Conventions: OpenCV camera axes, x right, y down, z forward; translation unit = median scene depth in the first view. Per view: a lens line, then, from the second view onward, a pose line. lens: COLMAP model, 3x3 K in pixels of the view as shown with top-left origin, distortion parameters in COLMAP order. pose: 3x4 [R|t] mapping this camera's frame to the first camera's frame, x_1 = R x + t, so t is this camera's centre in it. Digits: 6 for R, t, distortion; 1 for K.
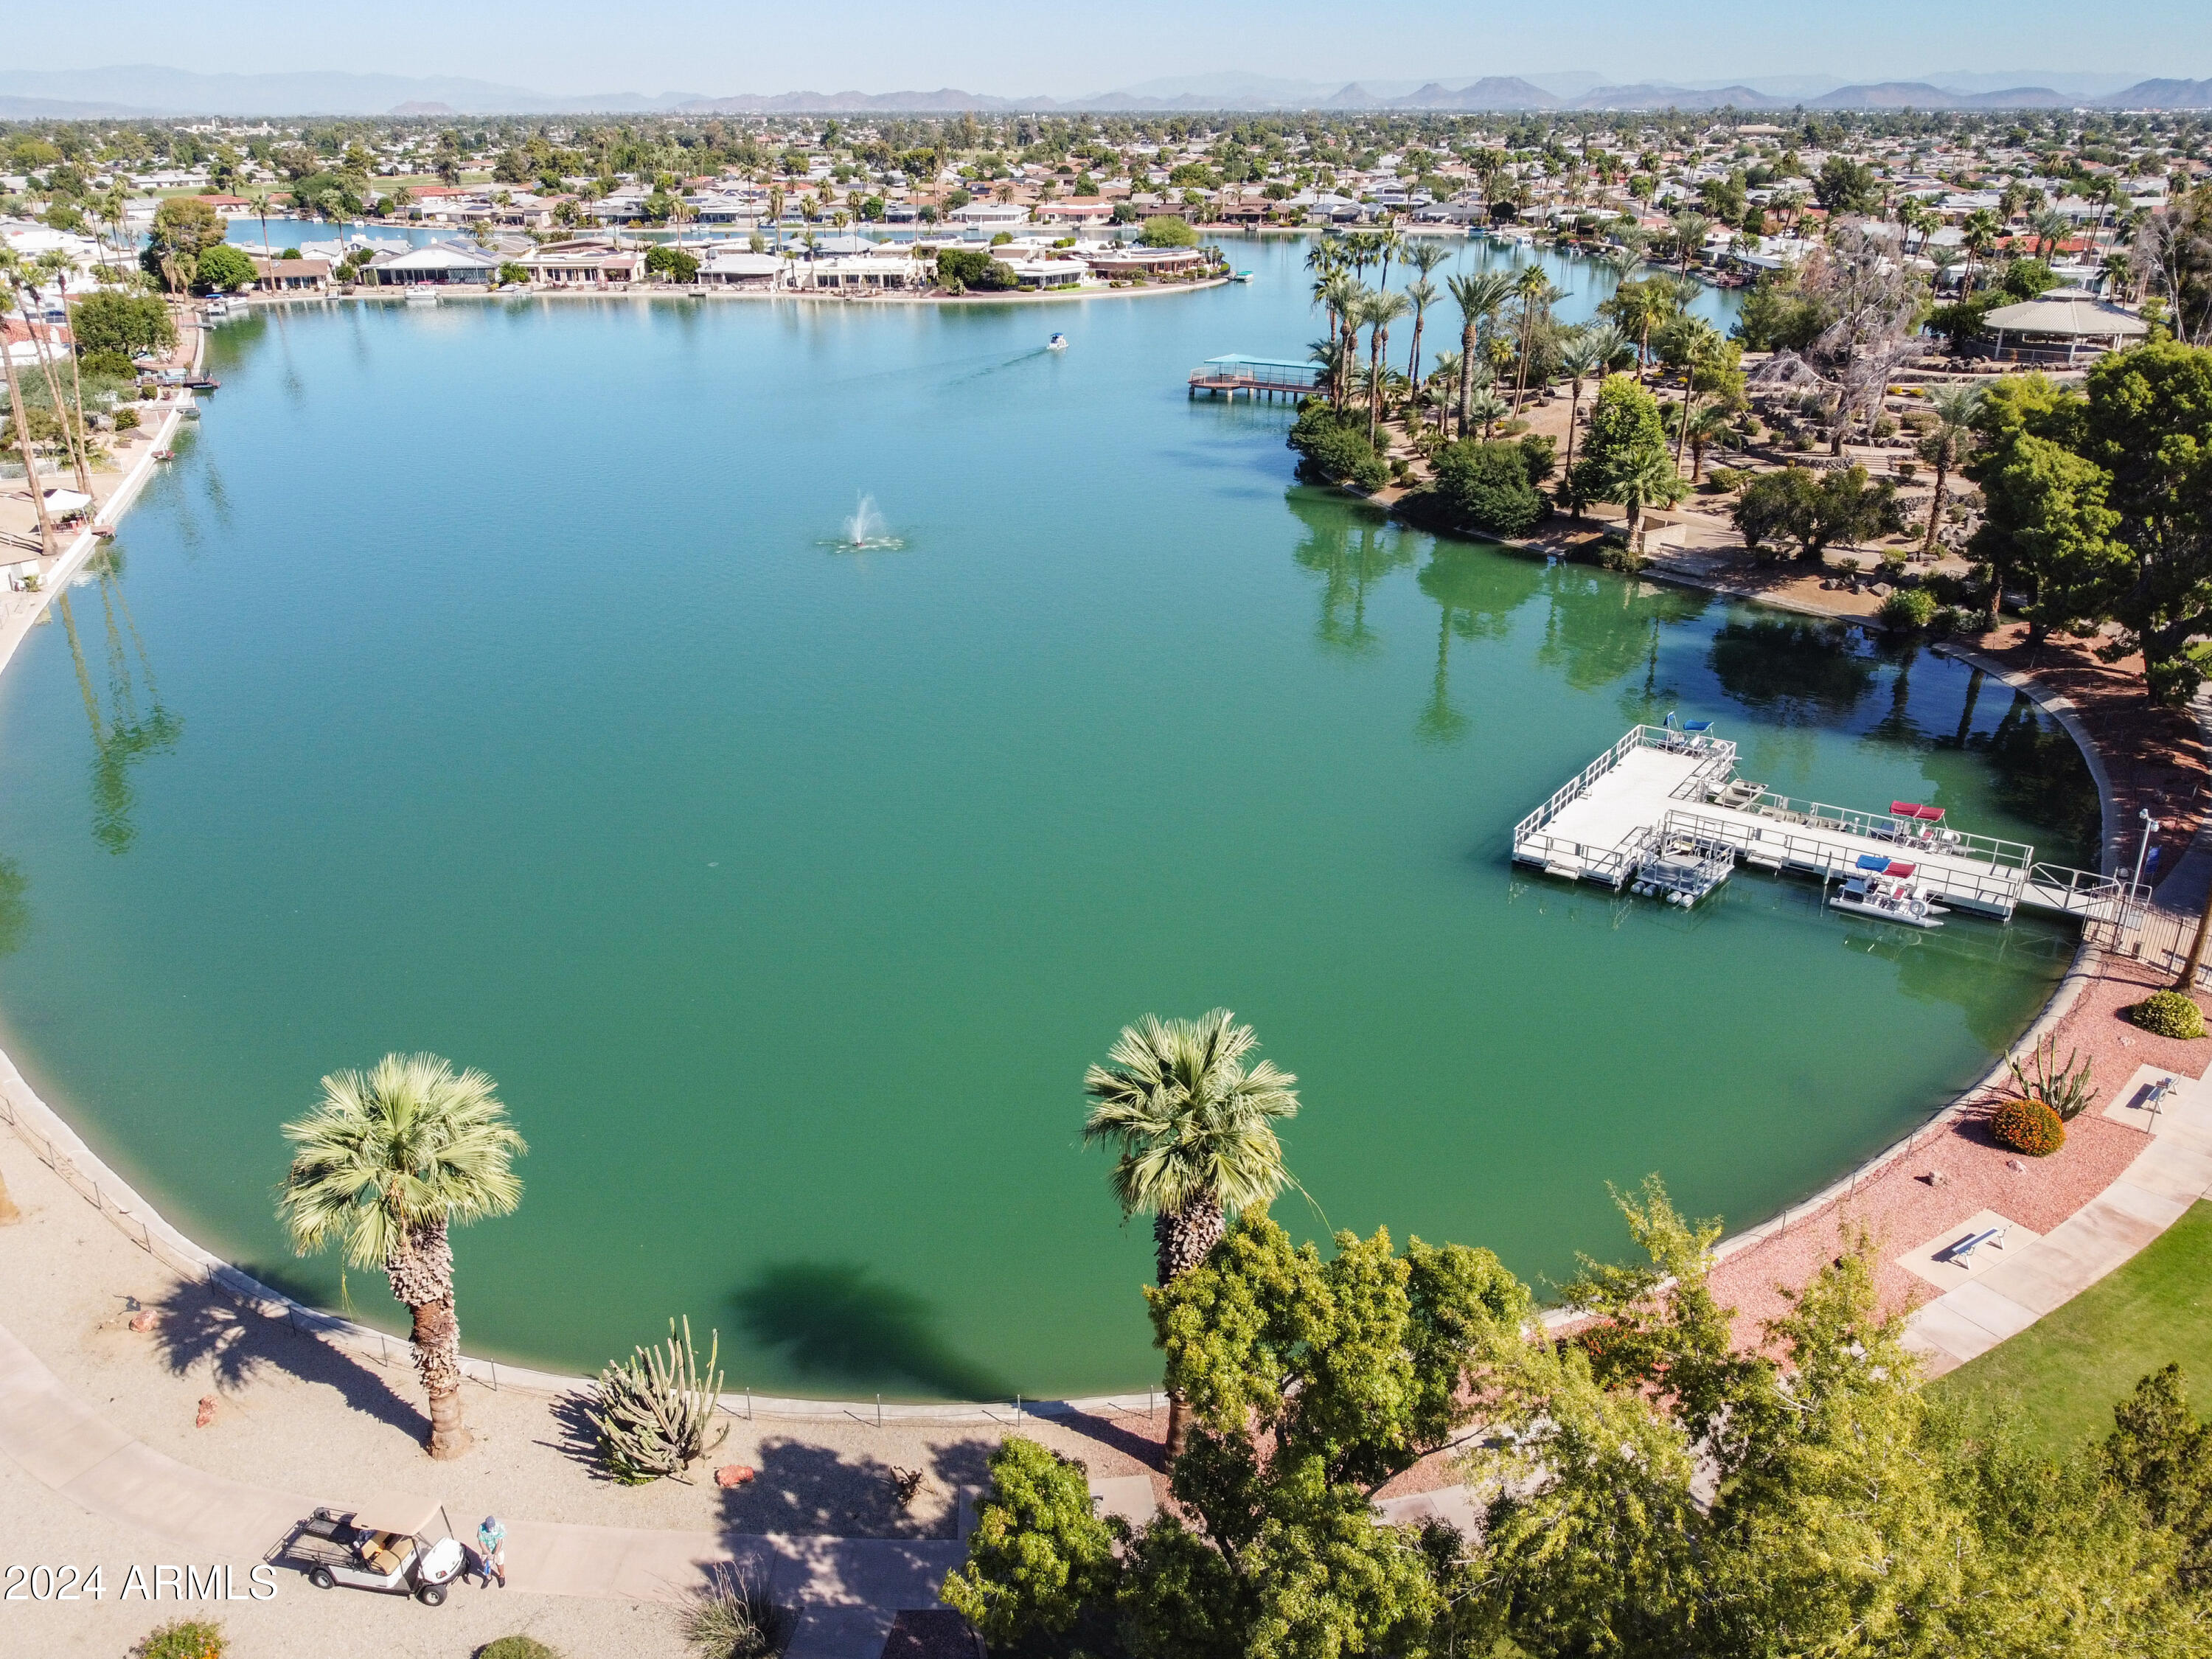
lens RADIAL K [[1722.1, 0, 1106.0], [0, 1722.1, 829.5], [0, 0, 1]] dist [-0.003631, -0.006499]
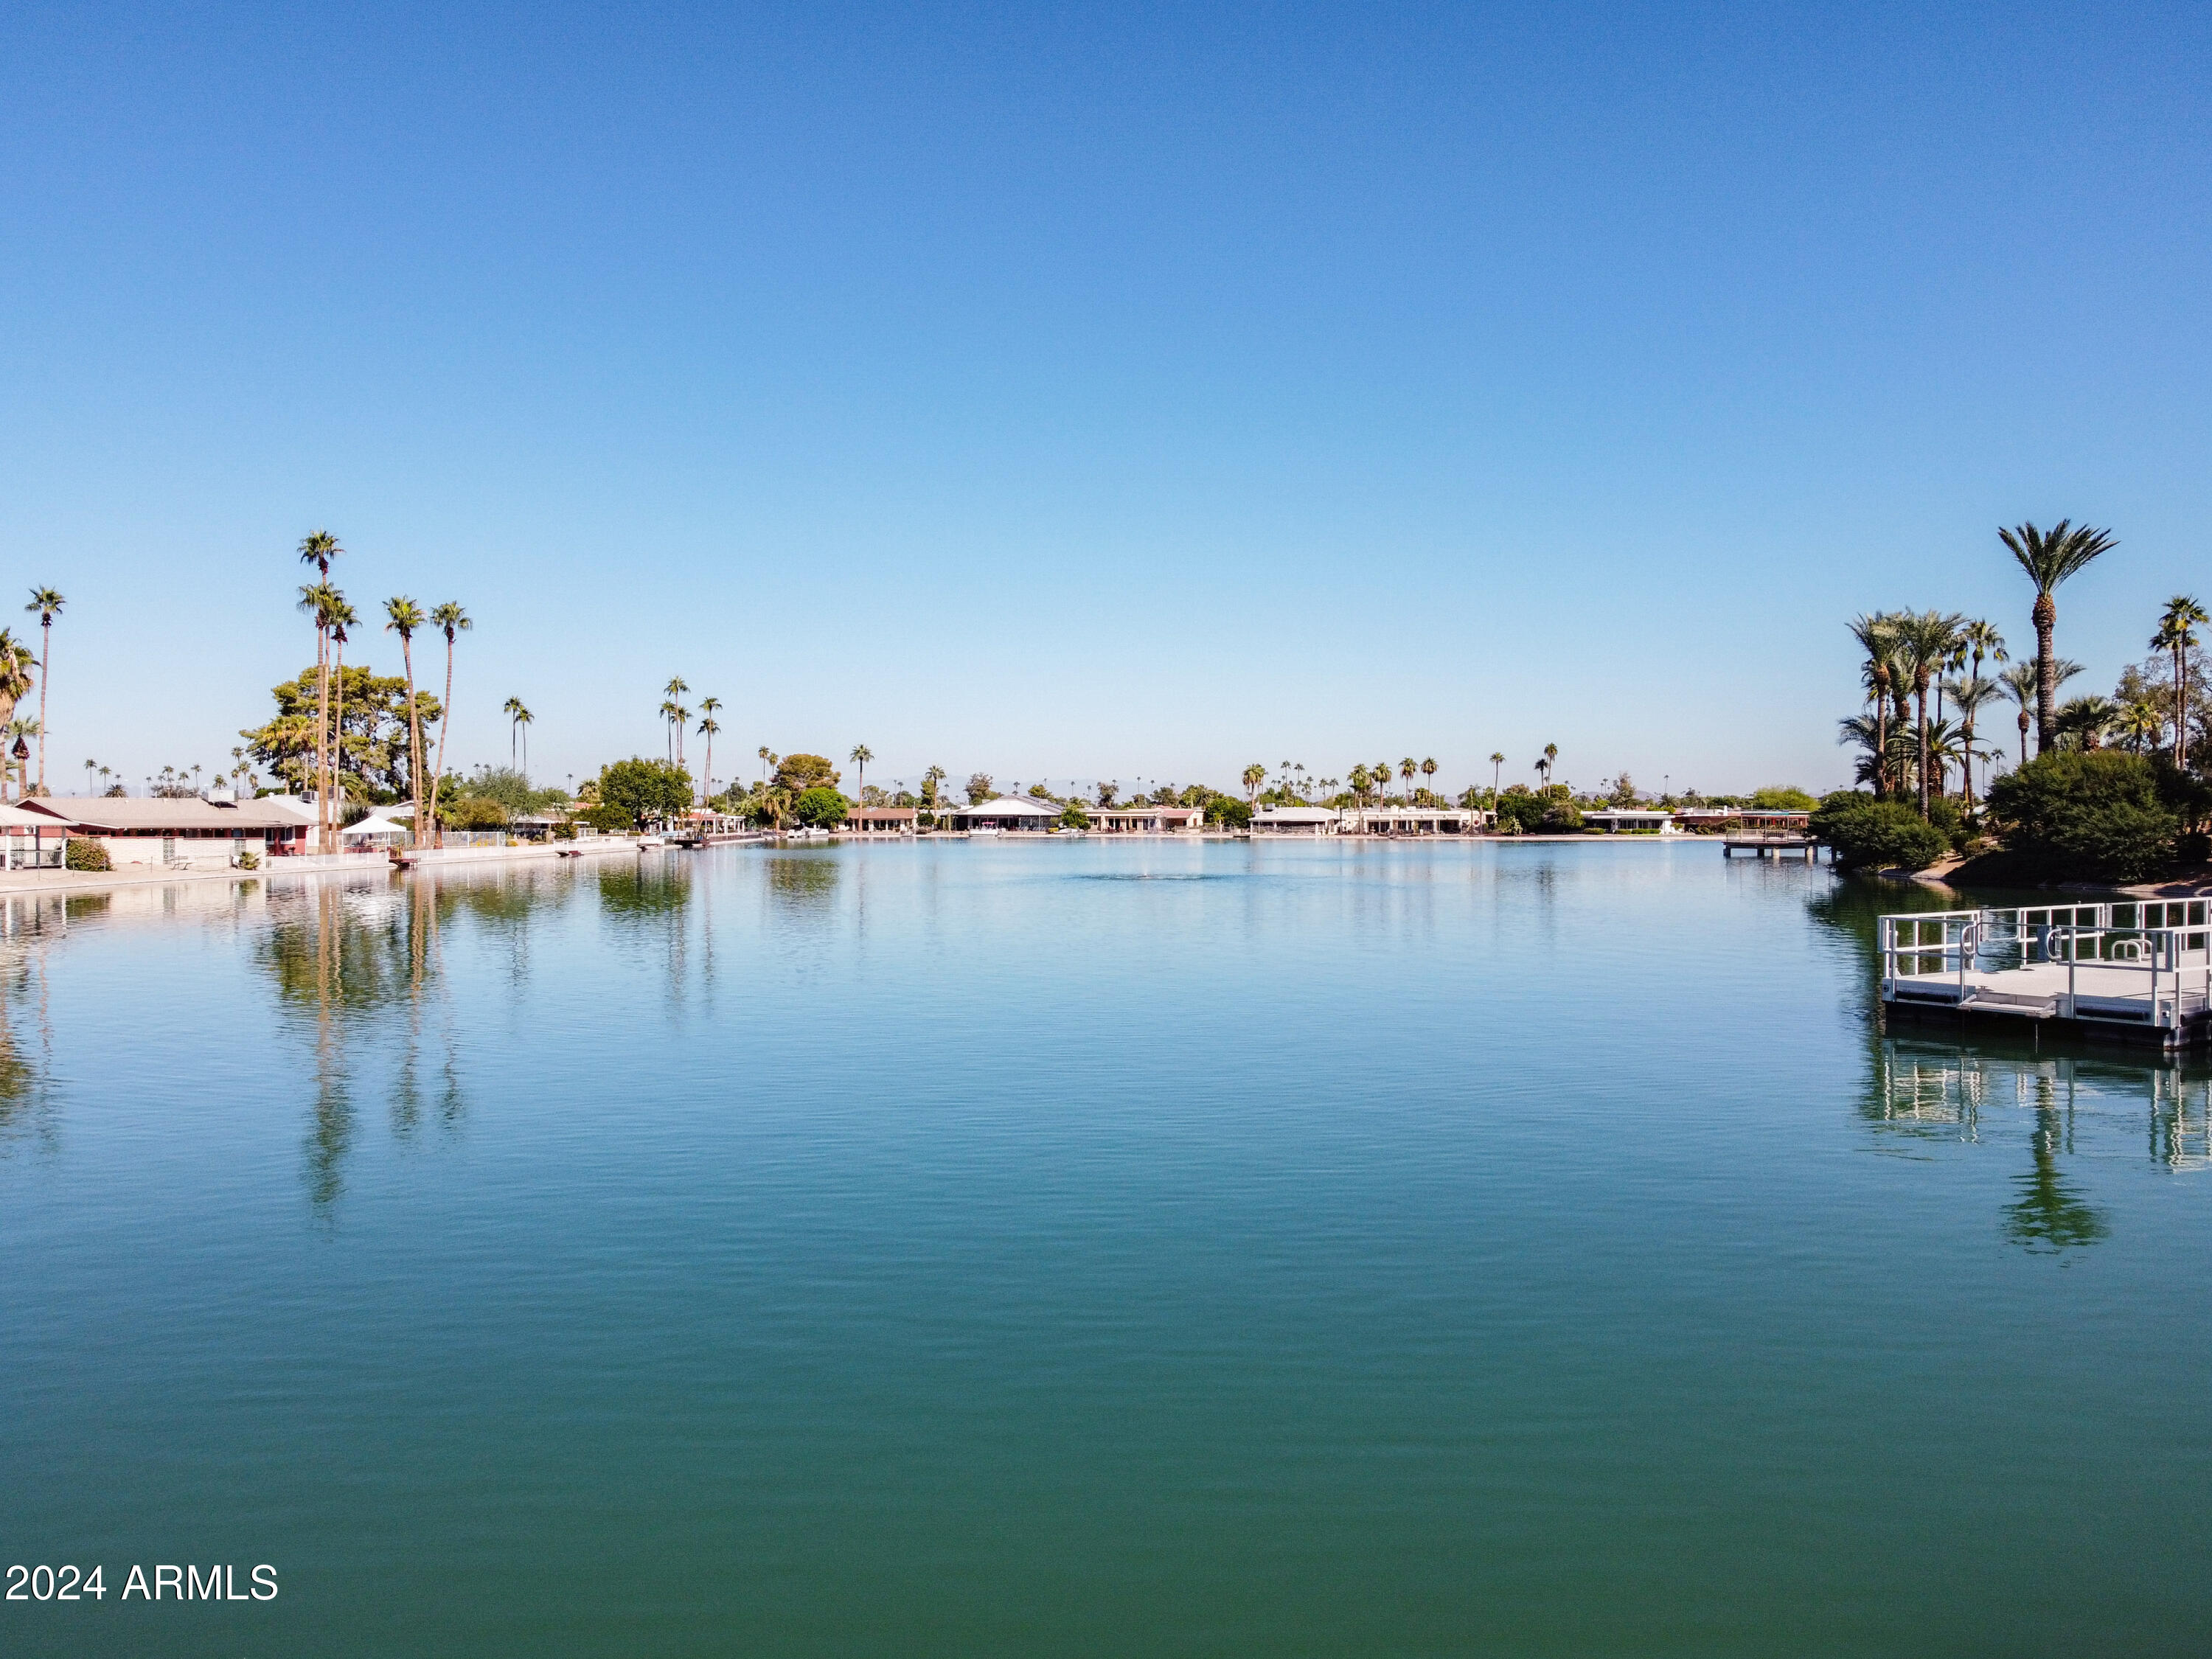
lens RADIAL K [[1722.1, 0, 1106.0], [0, 1722.1, 829.5], [0, 0, 1]] dist [-0.003631, -0.006499]
pose [[0.925311, 0.008019, -0.379125, 0.068260], [-0.153272, 0.922380, -0.354573, 0.045603], [0.346854, 0.386200, 0.854717, 0.180788]]
